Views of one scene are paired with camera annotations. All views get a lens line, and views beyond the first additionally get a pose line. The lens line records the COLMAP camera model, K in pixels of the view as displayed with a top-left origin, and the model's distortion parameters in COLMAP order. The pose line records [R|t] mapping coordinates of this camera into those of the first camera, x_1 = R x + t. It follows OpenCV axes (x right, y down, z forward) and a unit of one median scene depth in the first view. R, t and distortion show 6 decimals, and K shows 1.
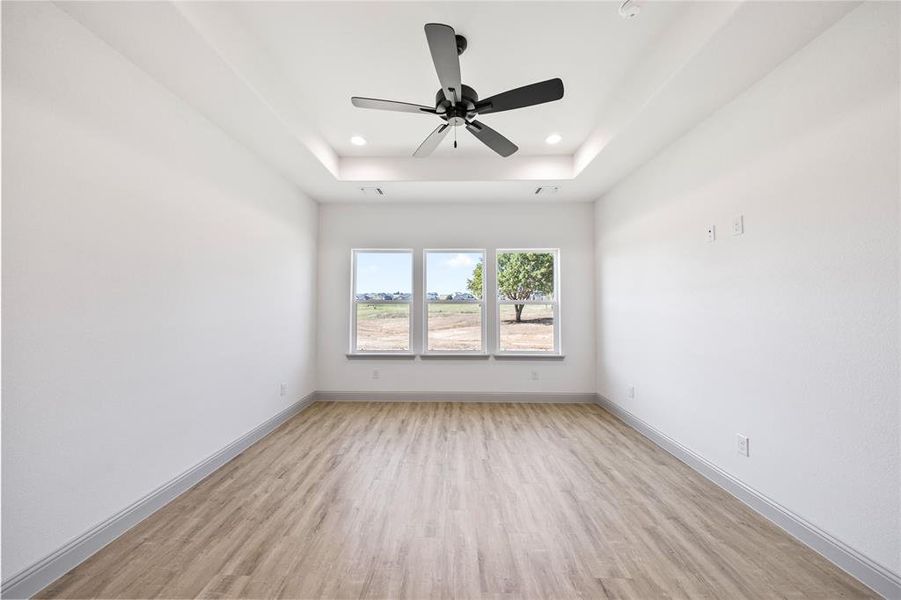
lens RADIAL K [[311.1, 0, 451.3], [0, 311.1, 303.1], [0, 0, 1]] dist [0.000300, -0.000036]
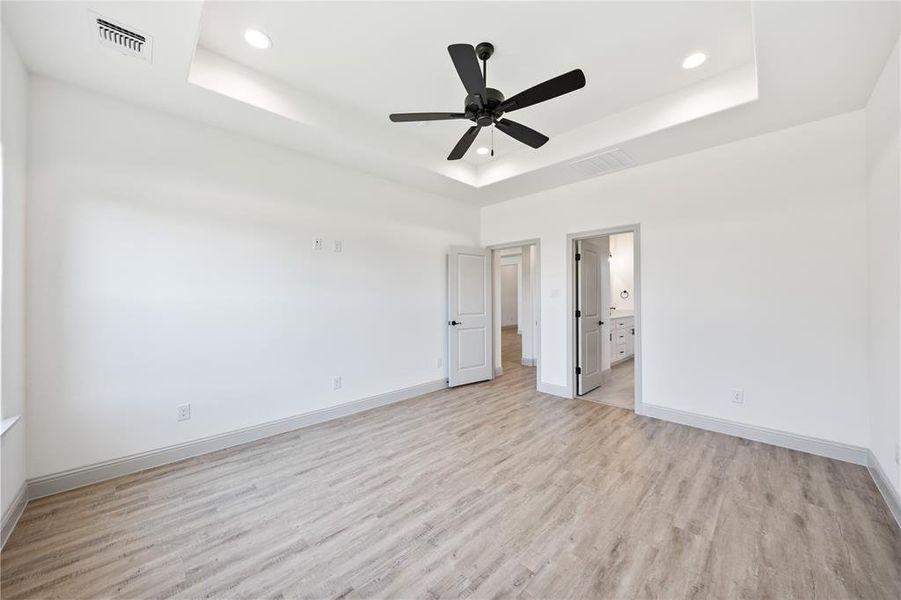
lens RADIAL K [[311.1, 0, 455.8], [0, 311.1, 298.7], [0, 0, 1]] dist [0.000300, -0.000036]
pose [[-0.713912, -0.001374, 0.700234, -0.621596], [-0.006975, 0.999962, -0.005150, 0.025731], [-0.700200, -0.008561, -0.713895, 1.706706]]
